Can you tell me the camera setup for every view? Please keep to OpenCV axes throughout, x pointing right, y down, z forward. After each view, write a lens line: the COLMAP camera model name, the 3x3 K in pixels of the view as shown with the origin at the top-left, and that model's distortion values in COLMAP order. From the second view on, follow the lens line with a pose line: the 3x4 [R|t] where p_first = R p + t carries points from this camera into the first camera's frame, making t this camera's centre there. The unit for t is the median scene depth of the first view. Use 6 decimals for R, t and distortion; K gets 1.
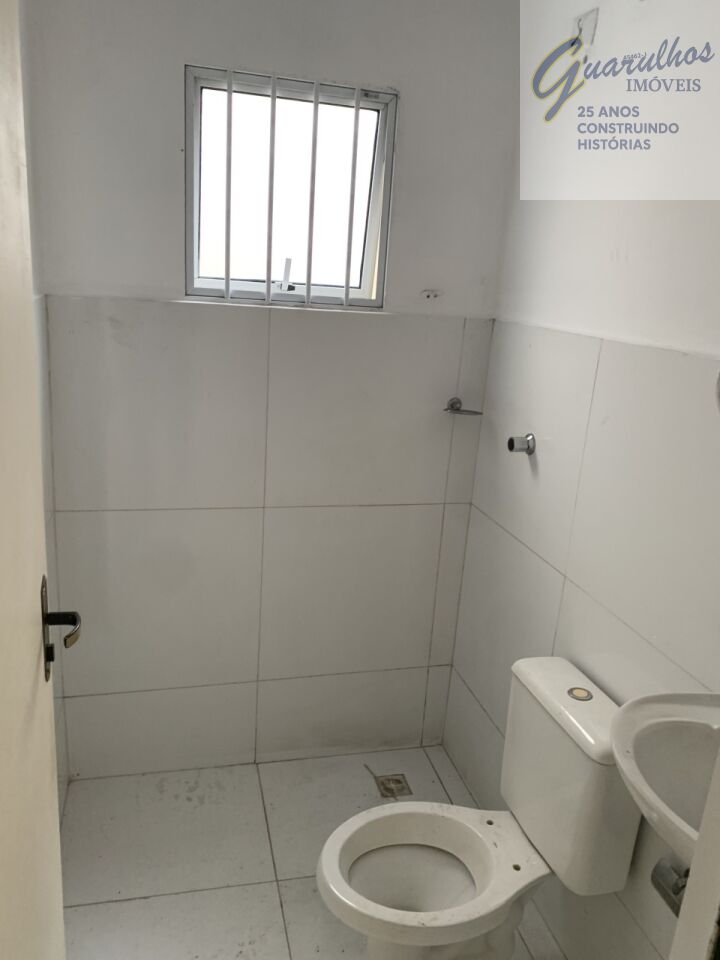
lens RADIAL K [[741.6, 0, 361.7], [0, 741.6, 484.4], [0, 0, 1]] dist [0.003330, -0.005499]
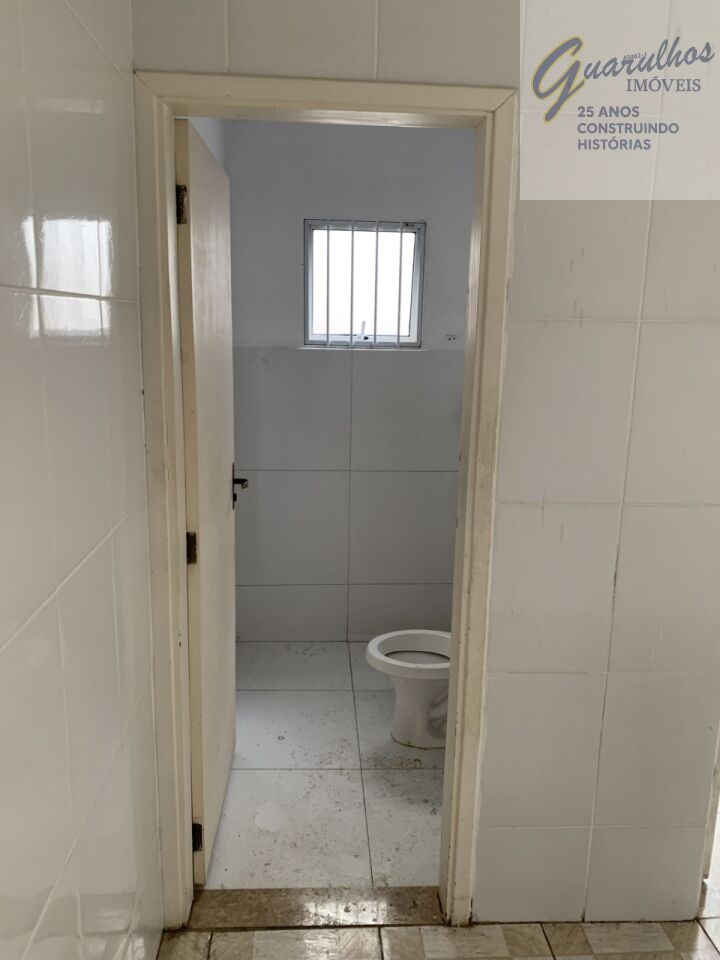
lens RADIAL K [[741.6, 0, 361.7], [0, 741.6, 484.4], [0, 0, 1]] dist [0.003330, -0.005499]
pose [[0.981774, -0.006105, -0.189956, 0.218435], [-0.005930, 0.998013, -0.062722, 0.174990], [0.189961, 0.062705, 0.979787, -0.638801]]
